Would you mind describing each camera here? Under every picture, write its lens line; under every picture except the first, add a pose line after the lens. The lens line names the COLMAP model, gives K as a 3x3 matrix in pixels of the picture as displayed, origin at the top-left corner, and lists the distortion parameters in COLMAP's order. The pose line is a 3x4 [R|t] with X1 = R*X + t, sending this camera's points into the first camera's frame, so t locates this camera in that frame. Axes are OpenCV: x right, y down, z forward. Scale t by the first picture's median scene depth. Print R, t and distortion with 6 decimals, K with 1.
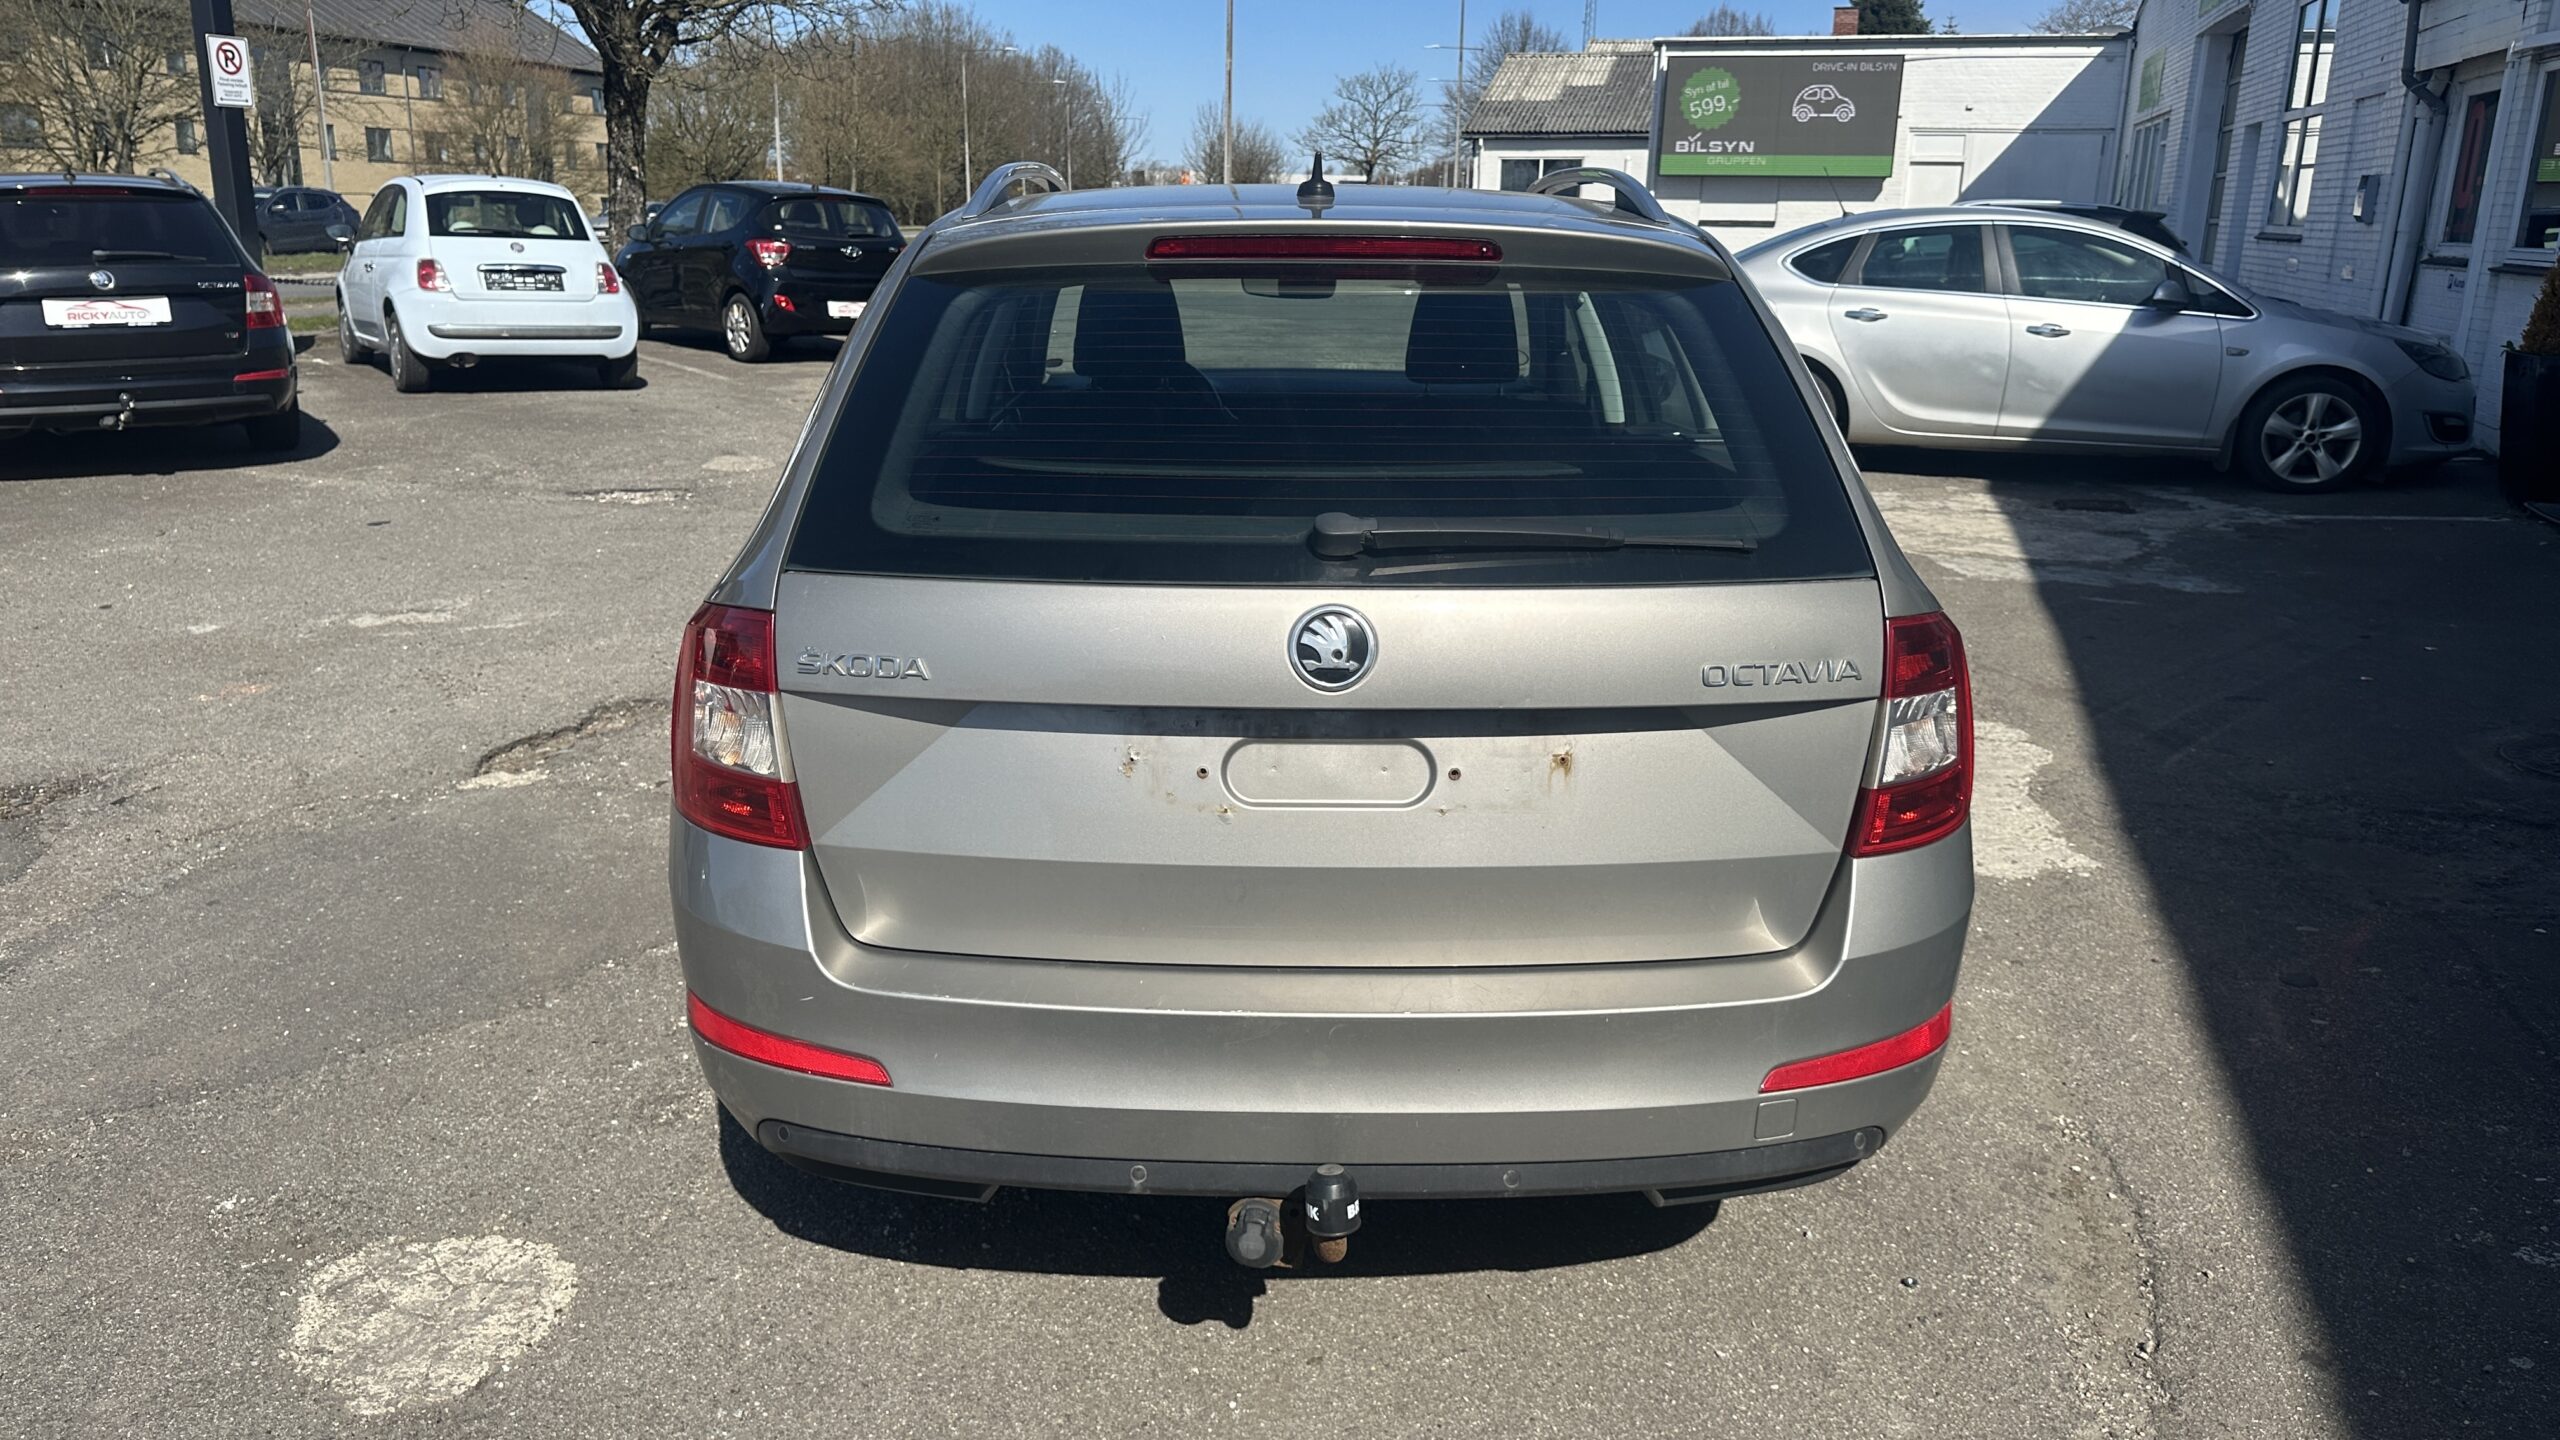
lens RADIAL K [[1893.1, 0, 1256.6], [0, 1893.1, 734.1], [0, 0, 1]] dist [0.000078, -0.011397]
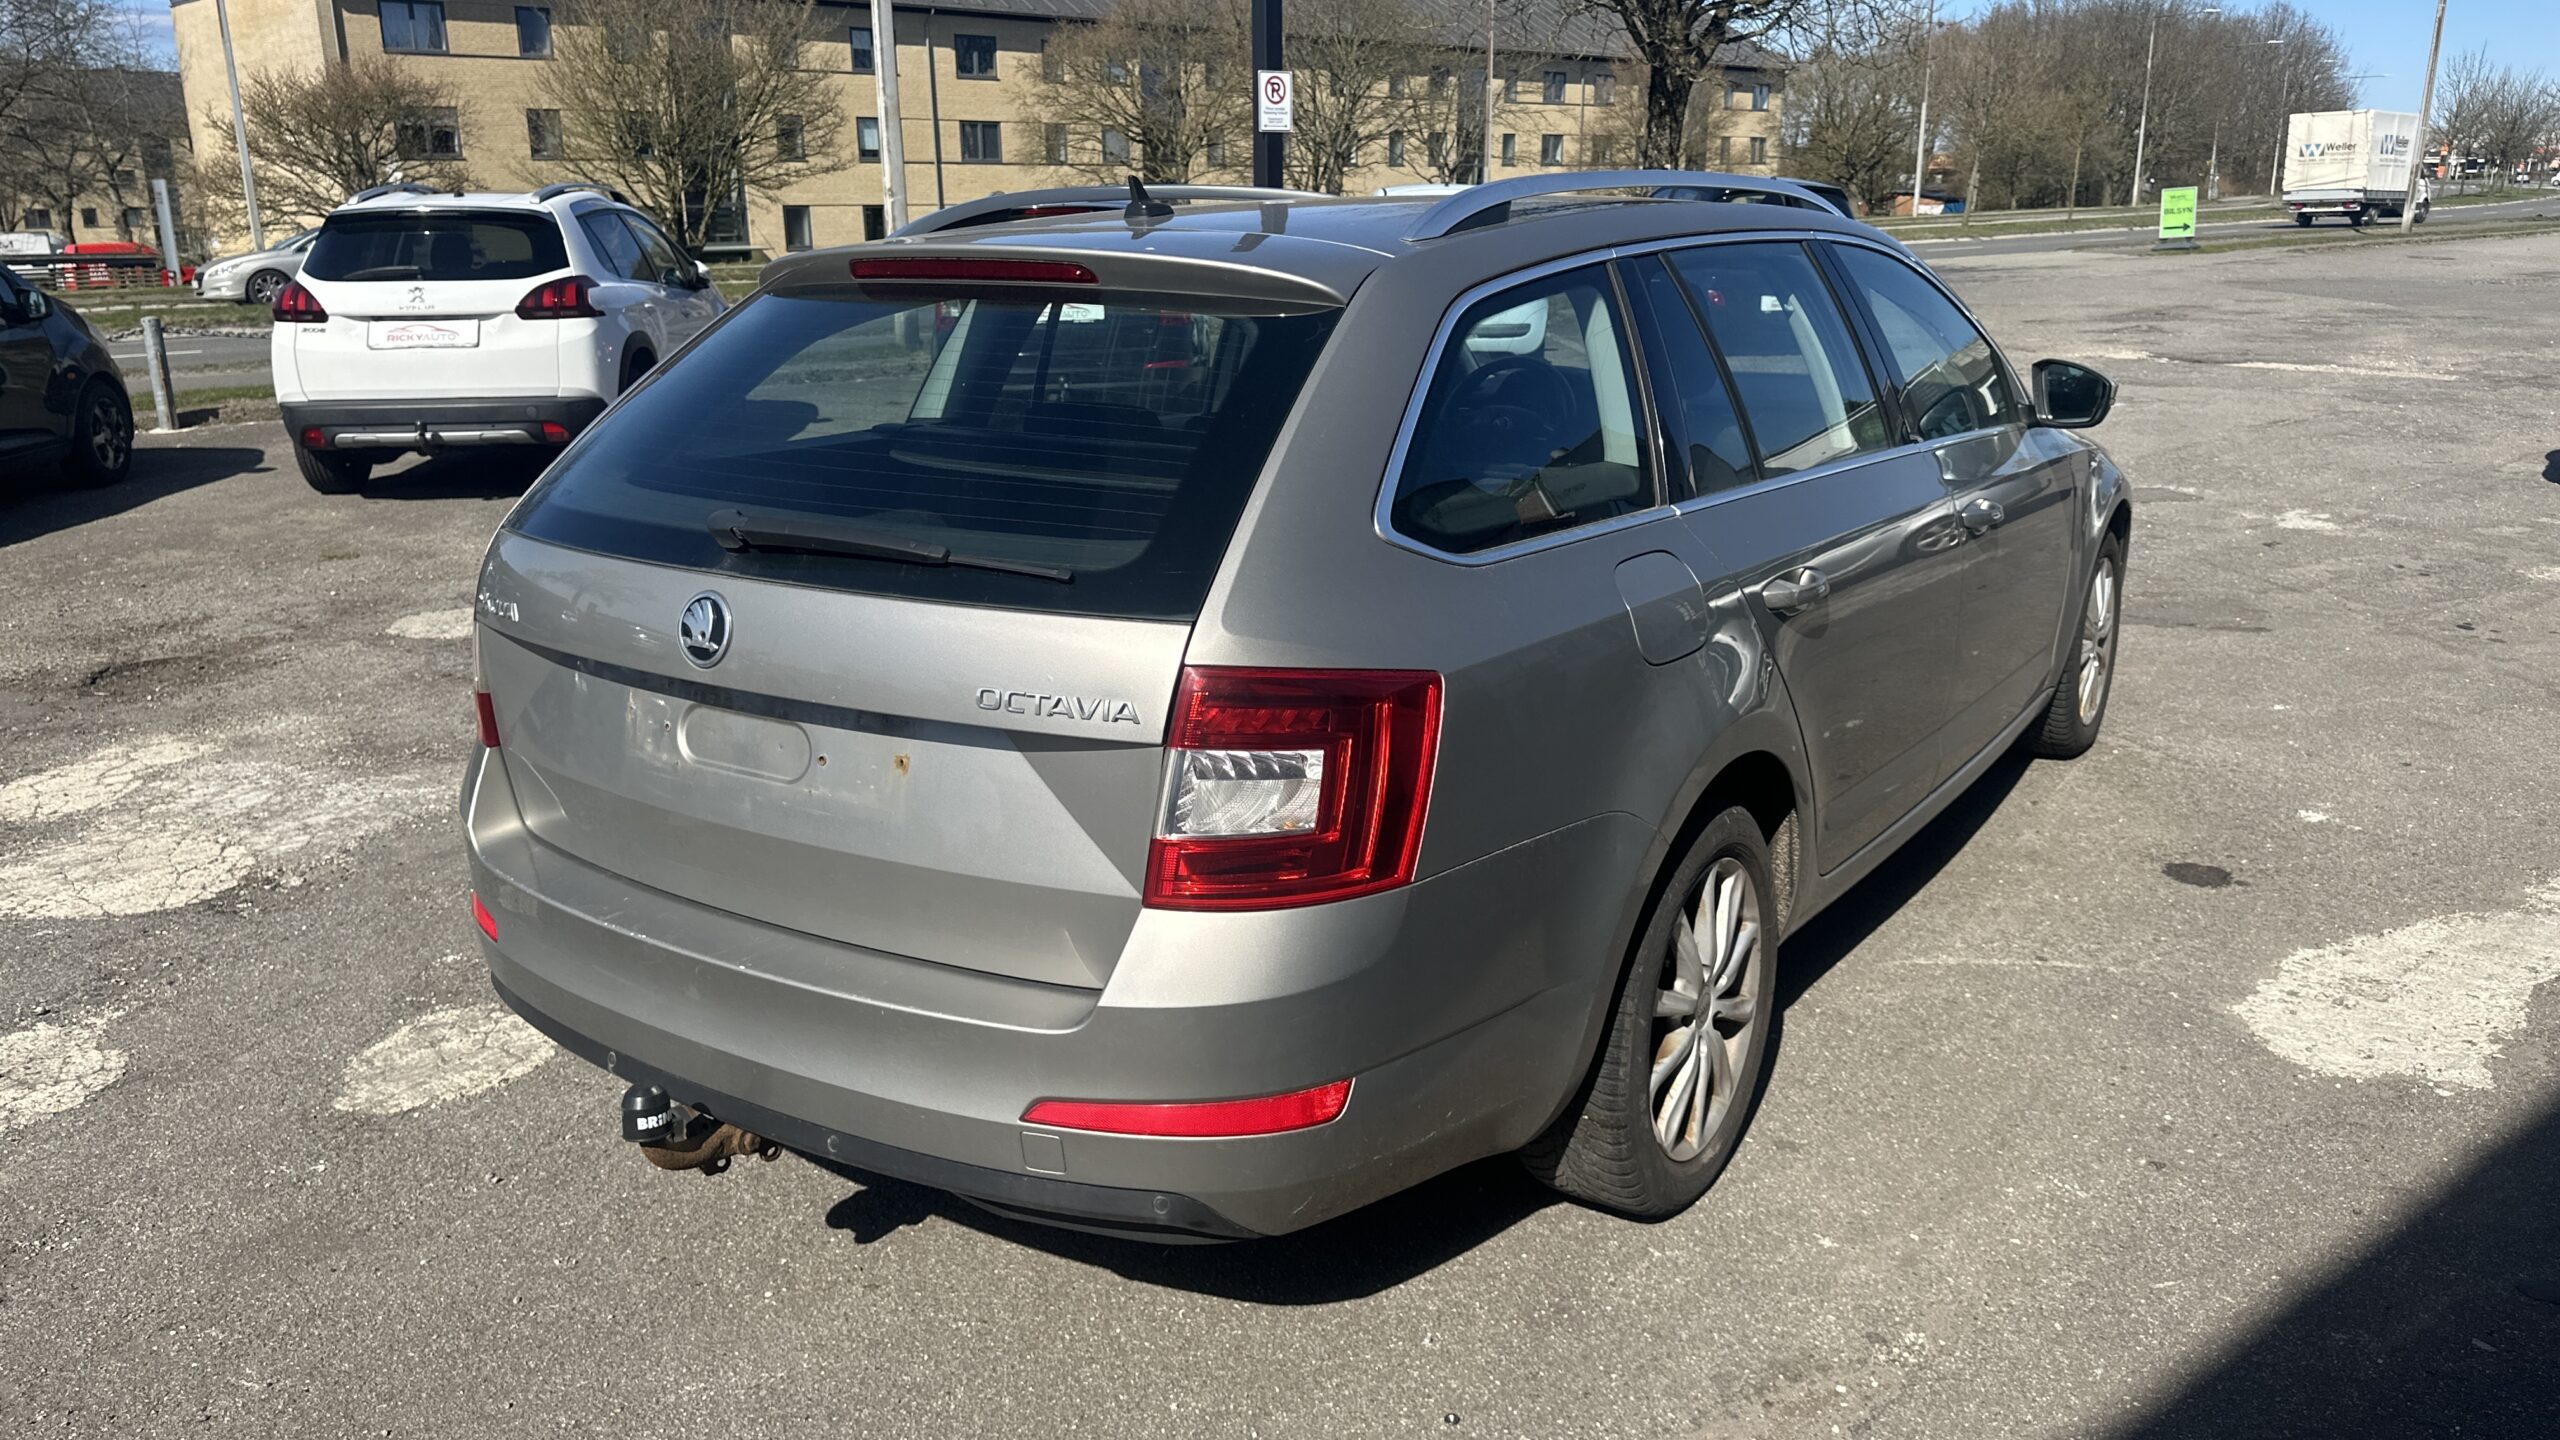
lens RADIAL K [[1893.1, 0, 1256.6], [0, 1893.1, 734.1], [0, 0, 1]] dist [0.000078, -0.011397]
pose [[0.803947, 0.132113, -0.579841, 0.184380], [-0.128600, 0.990564, 0.047390, -0.015139], [0.580630, 0.036468, 0.813350, 0.051102]]
